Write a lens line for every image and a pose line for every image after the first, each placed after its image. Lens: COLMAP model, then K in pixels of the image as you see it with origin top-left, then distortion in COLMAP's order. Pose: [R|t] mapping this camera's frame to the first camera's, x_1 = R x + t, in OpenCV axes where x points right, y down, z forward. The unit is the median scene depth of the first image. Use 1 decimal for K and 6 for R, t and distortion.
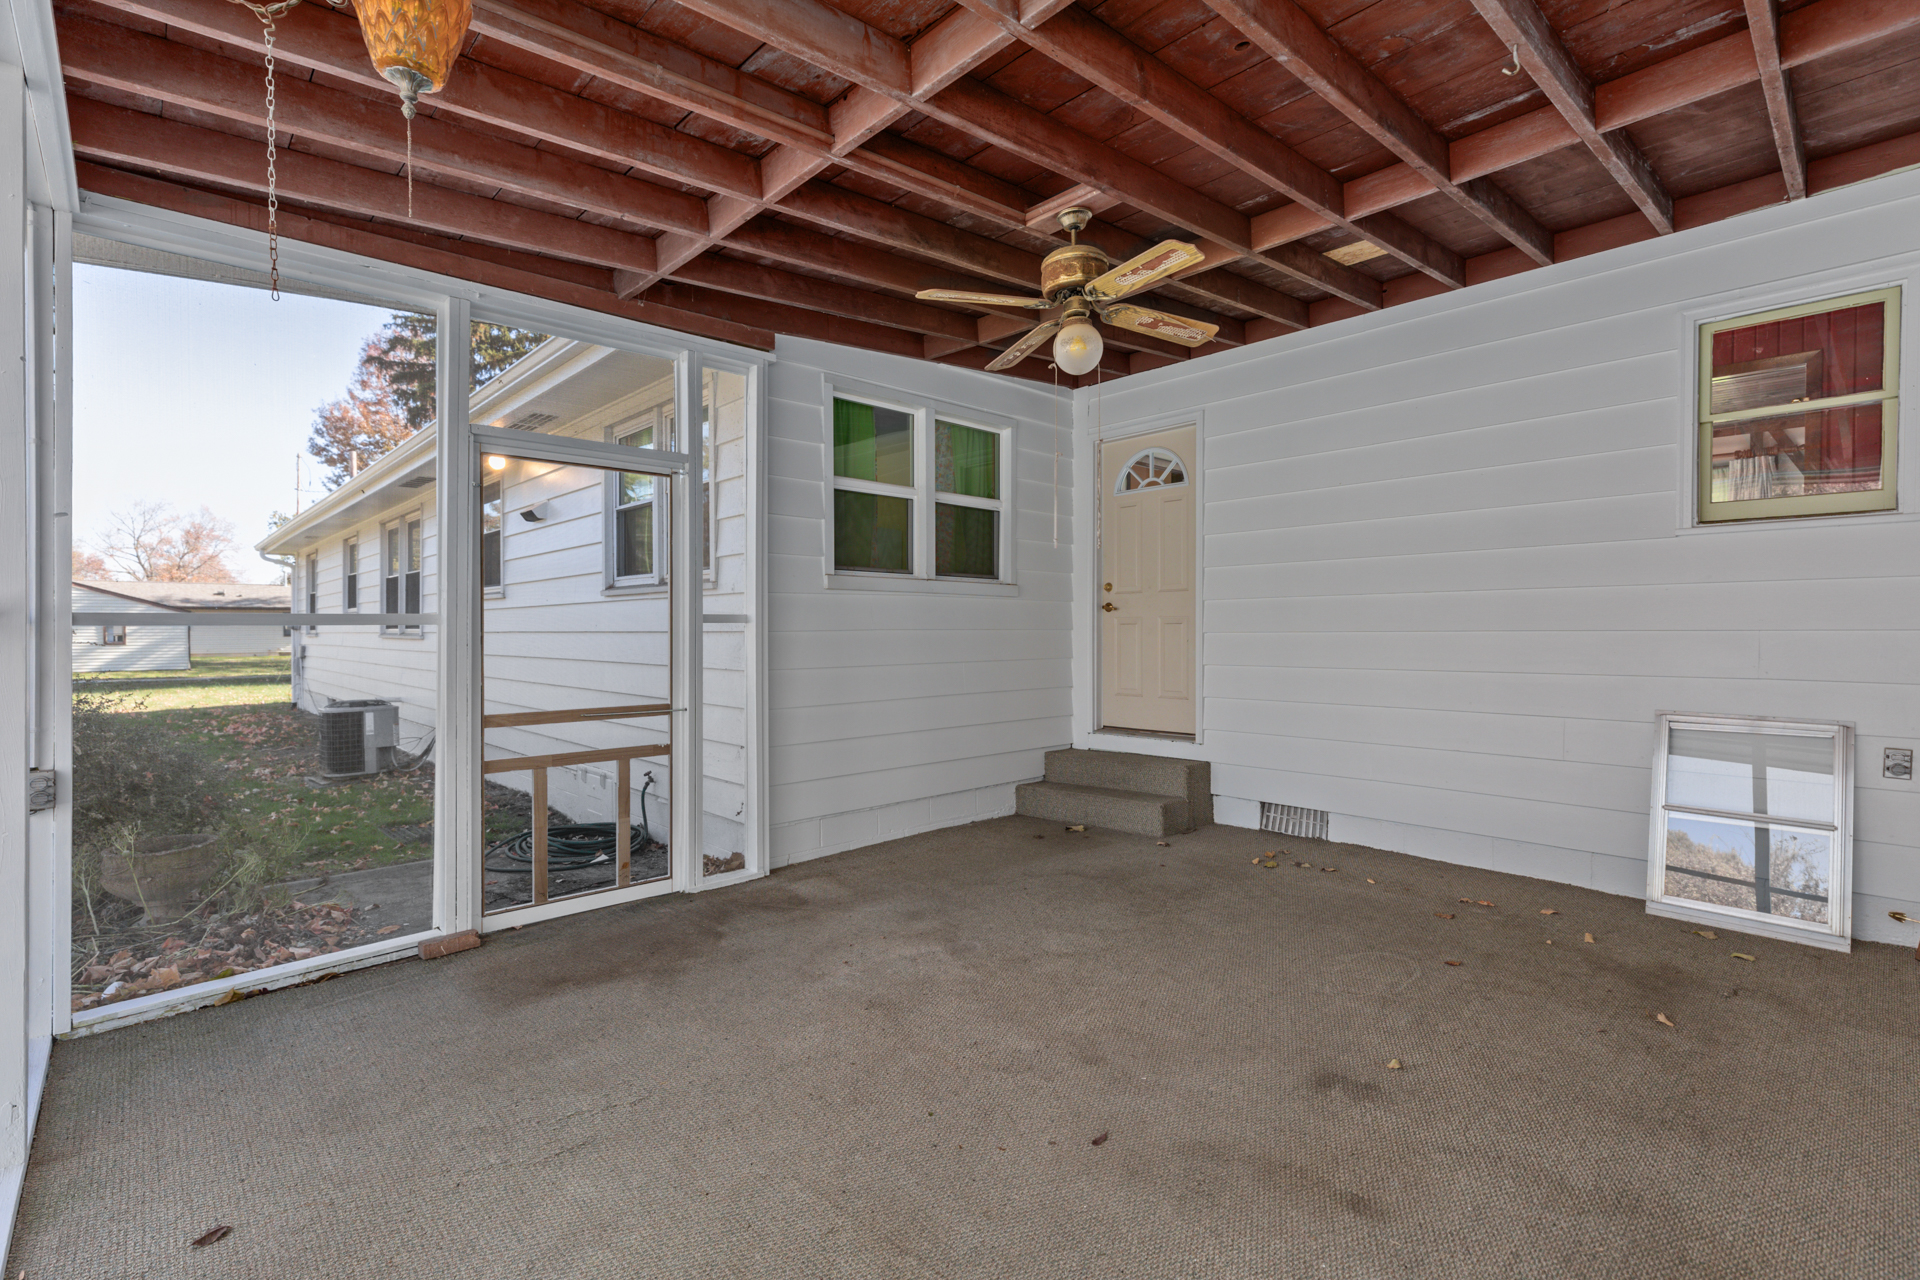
lens RADIAL K [[876.1, 0, 952.4], [0, 876.1, 630.2], [0, 0, 1]] dist [0.016257, 0.002226]
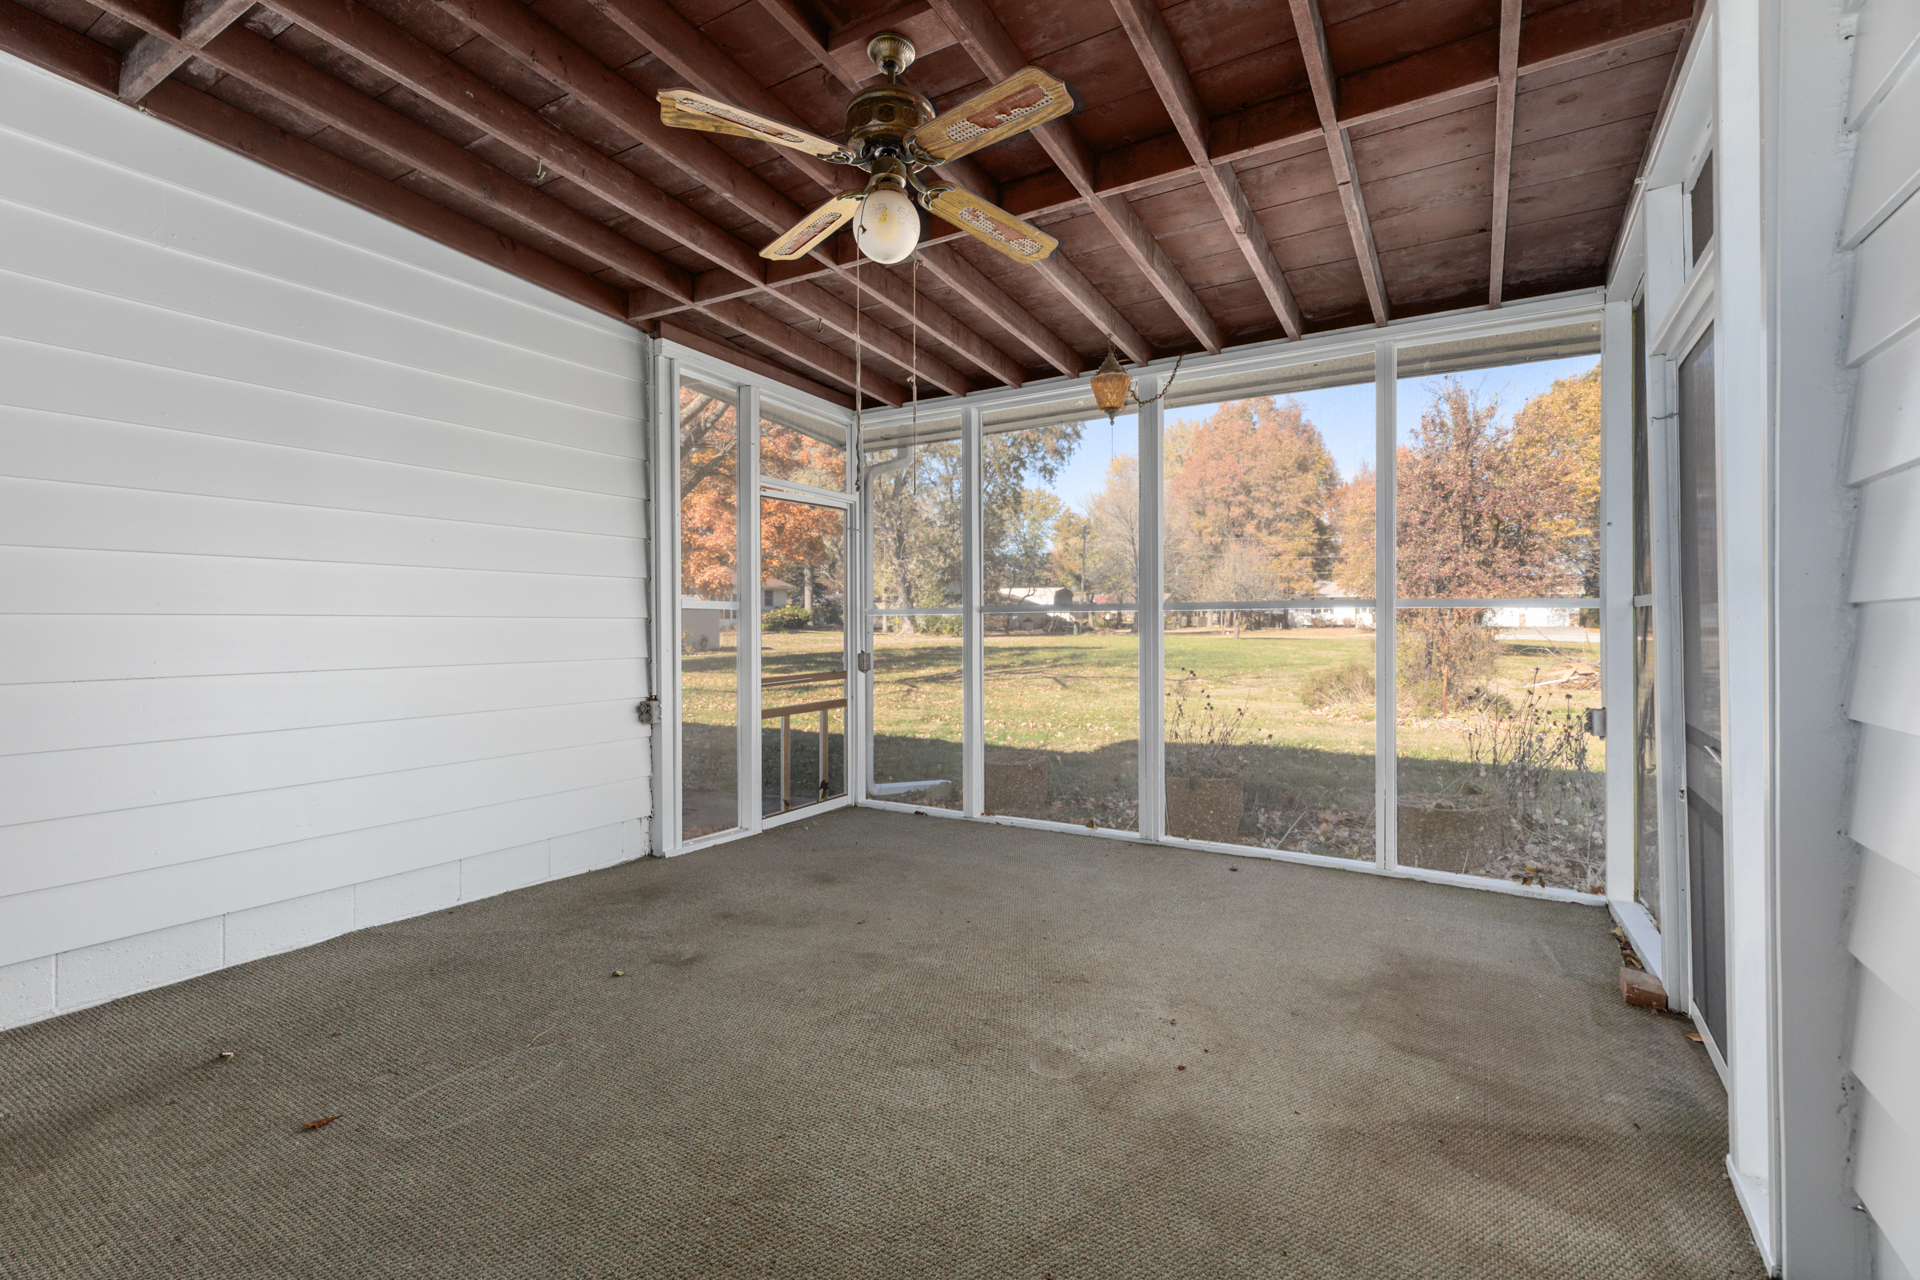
lens RADIAL K [[876.1, 0, 957.8], [0, 876.1, 629.8], [0, 0, 1]] dist [0.016257, 0.002226]
pose [[-0.962849, 0.006208, -0.269971, 0.286117], [0.003550, 0.999940, 0.010334, 0.009312], [0.270019, 0.008992, -0.962813, 1.733970]]
